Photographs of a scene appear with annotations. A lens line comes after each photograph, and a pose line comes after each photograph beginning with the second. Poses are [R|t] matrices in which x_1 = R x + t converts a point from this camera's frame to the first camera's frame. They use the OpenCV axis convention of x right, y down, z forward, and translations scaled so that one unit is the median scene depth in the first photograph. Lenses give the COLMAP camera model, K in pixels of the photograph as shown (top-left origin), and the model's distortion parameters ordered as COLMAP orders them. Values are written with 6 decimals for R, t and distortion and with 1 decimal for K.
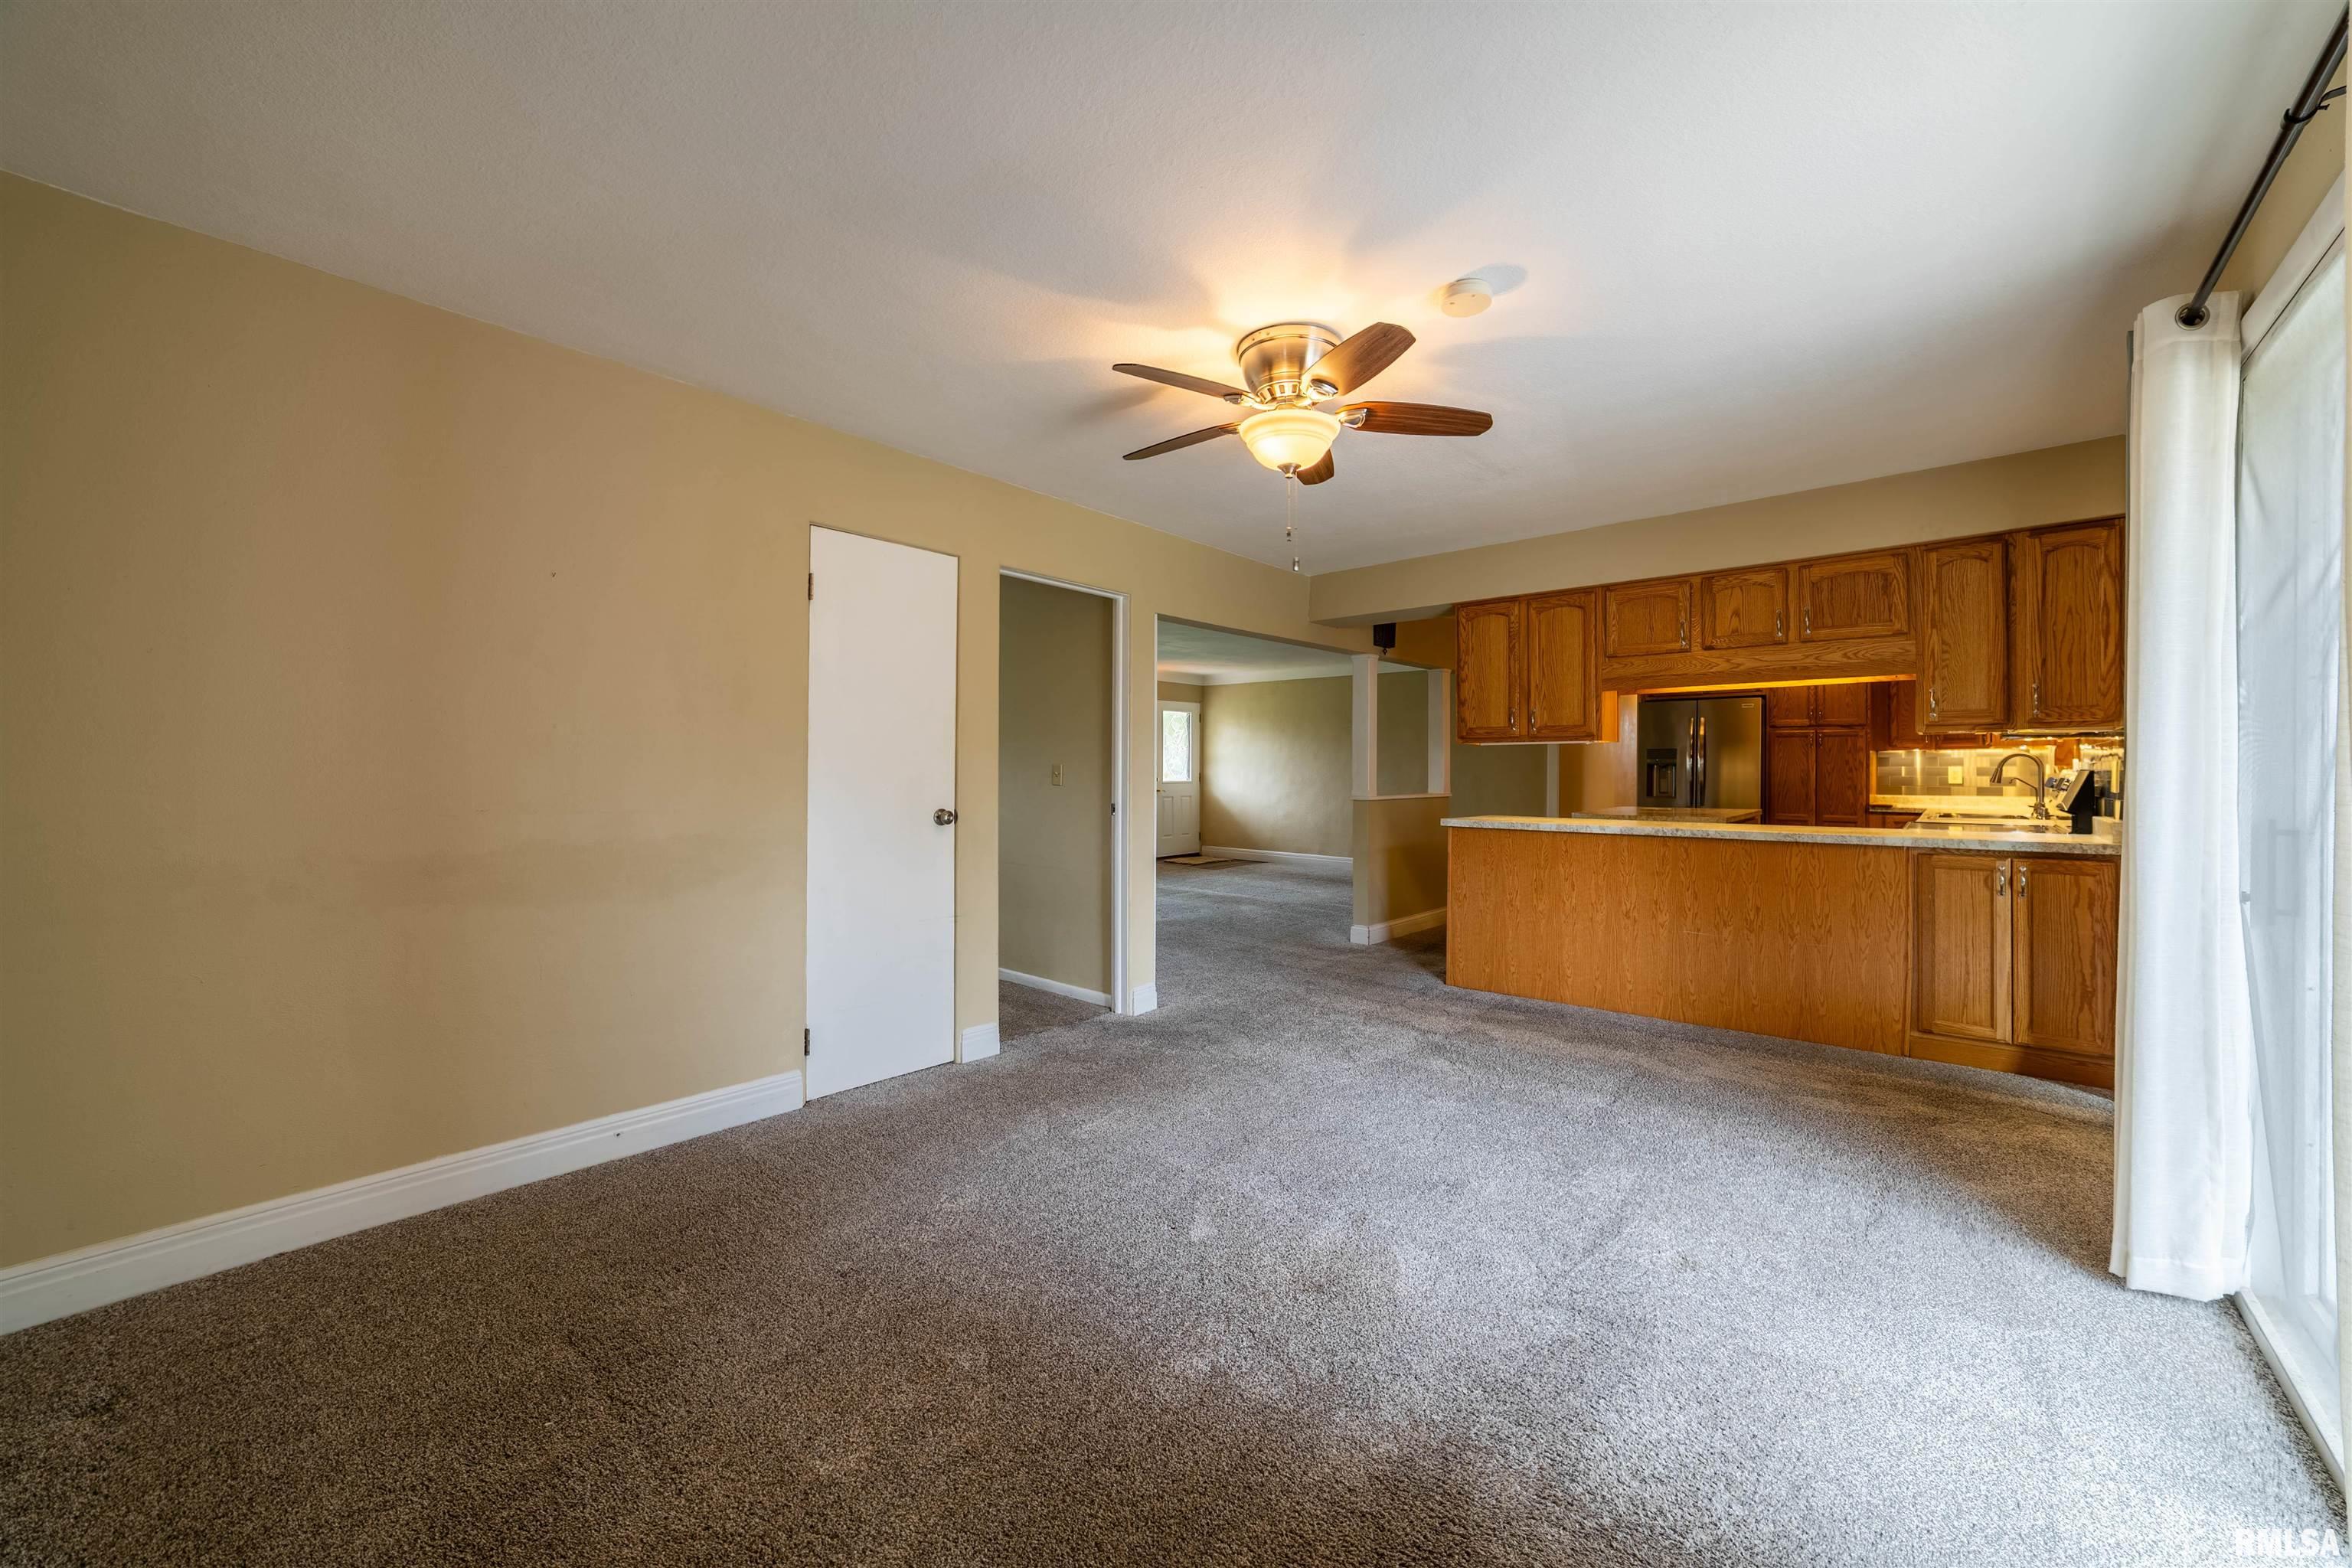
lens RADIAL K [[895.4, 0, 1185.5], [0, 895.4, 770.0], [0, 0, 1]] dist [-0.033153, 0.012289]
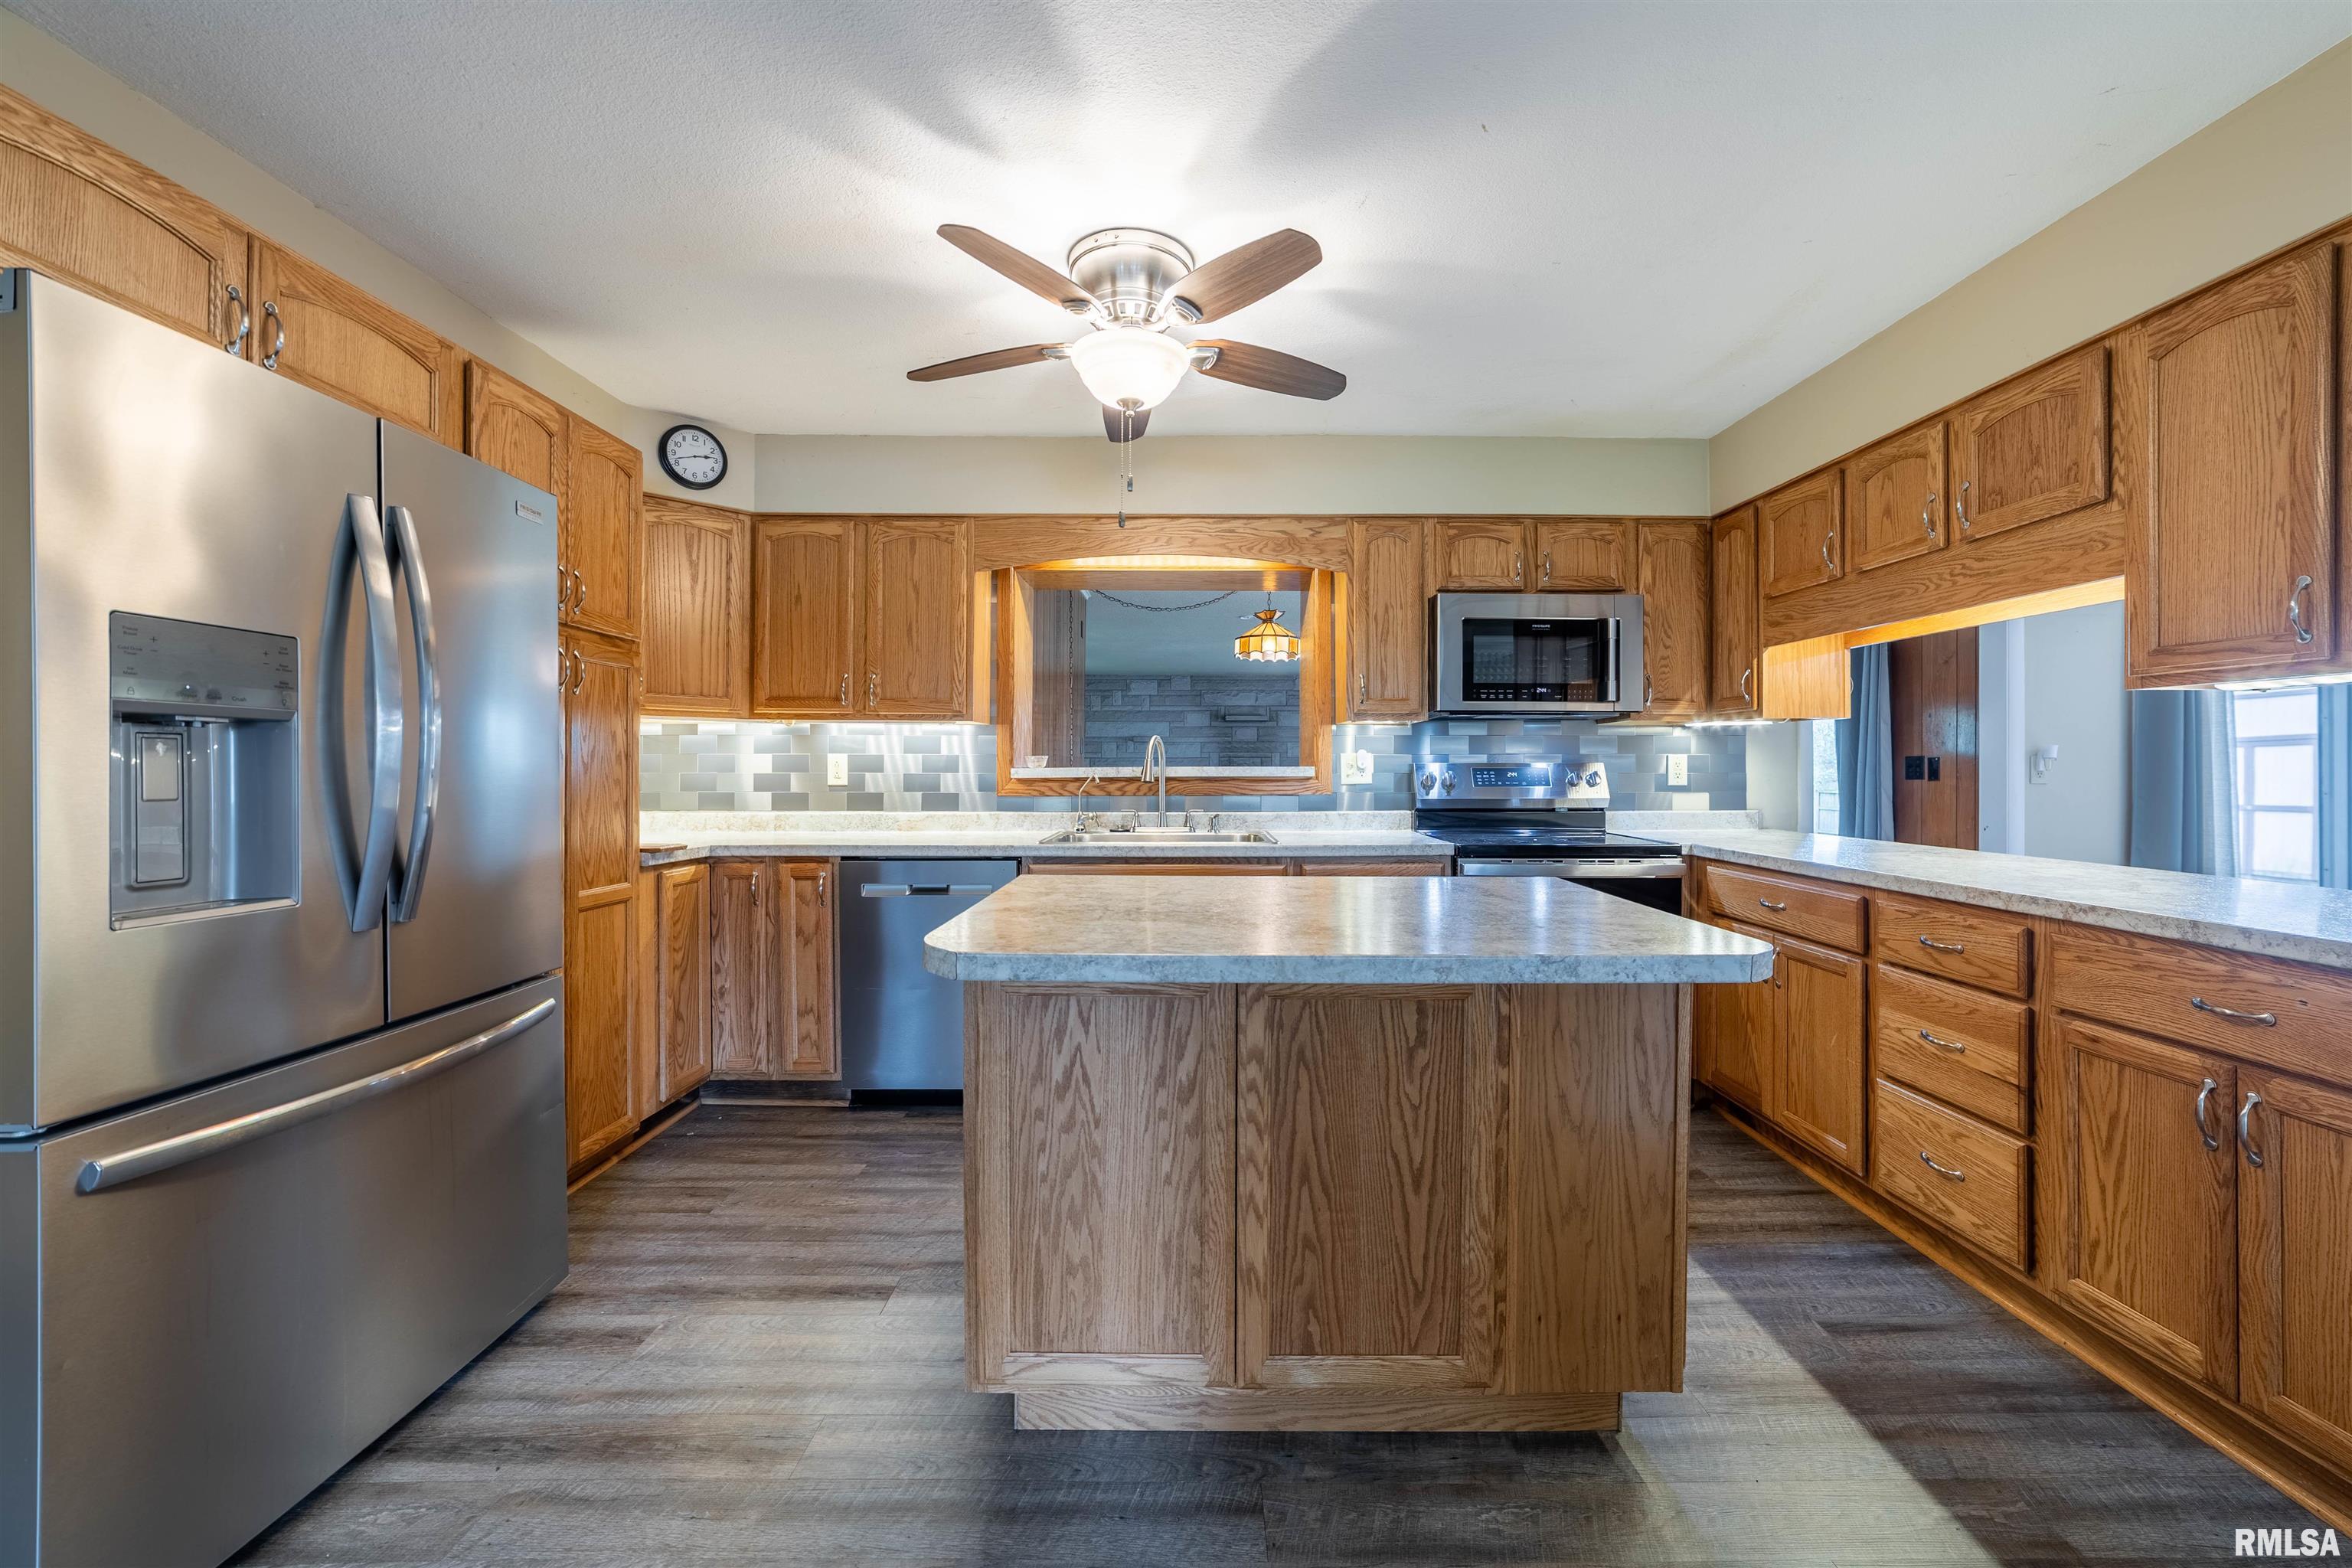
lens RADIAL K [[916.5, 0, 1194.1], [0, 916.5, 771.9], [0, 0, 1]] dist [-0.022047, 0.005919]
pose [[-0.663692, -0.004854, 0.747991, 0.312541], [-0.002328, 0.999988, 0.004424, 0.003214], [-0.748003, 0.001195, -0.663695, 1.075986]]
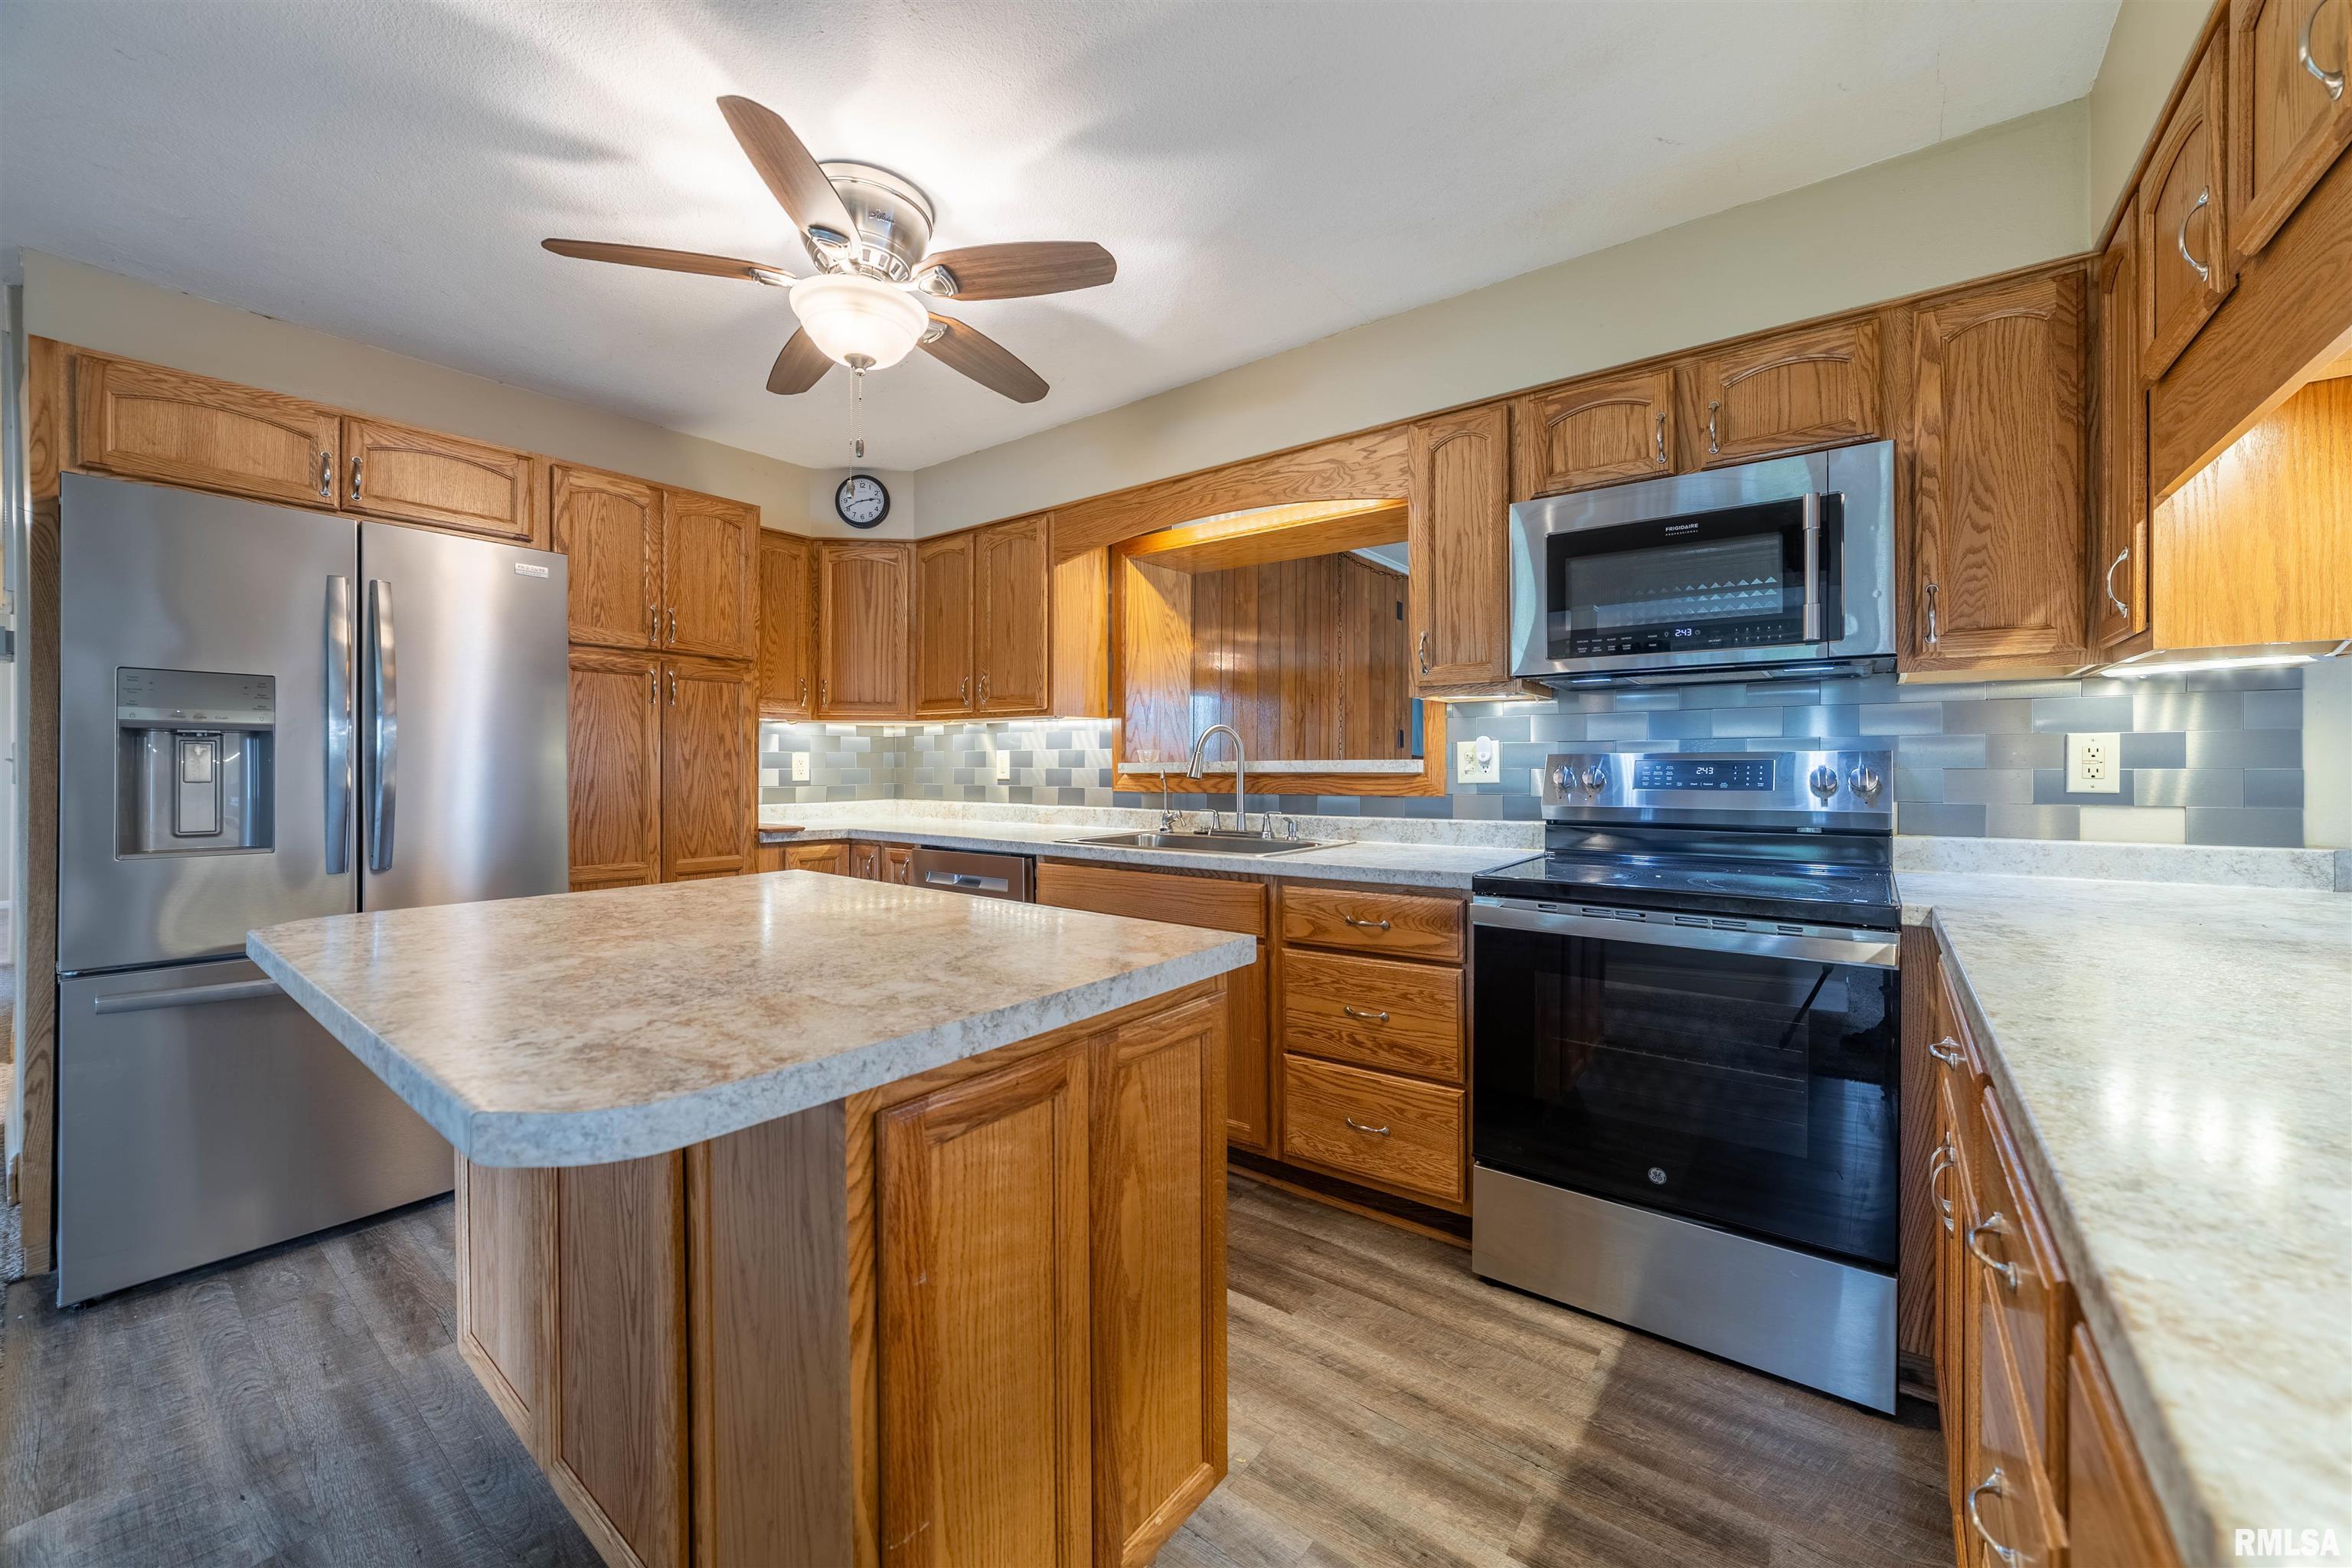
lens RADIAL K [[895.4, 0, 1185.5], [0, 895.4, 770.0], [0, 0, 1]] dist [-0.033153, 0.012289]
pose [[-0.069371, -0.005799, 0.997574, 0.277531], [-0.000599, 0.999983, 0.005771, 0.004637], [-0.997591, -0.000197, -0.069373, 0.796699]]
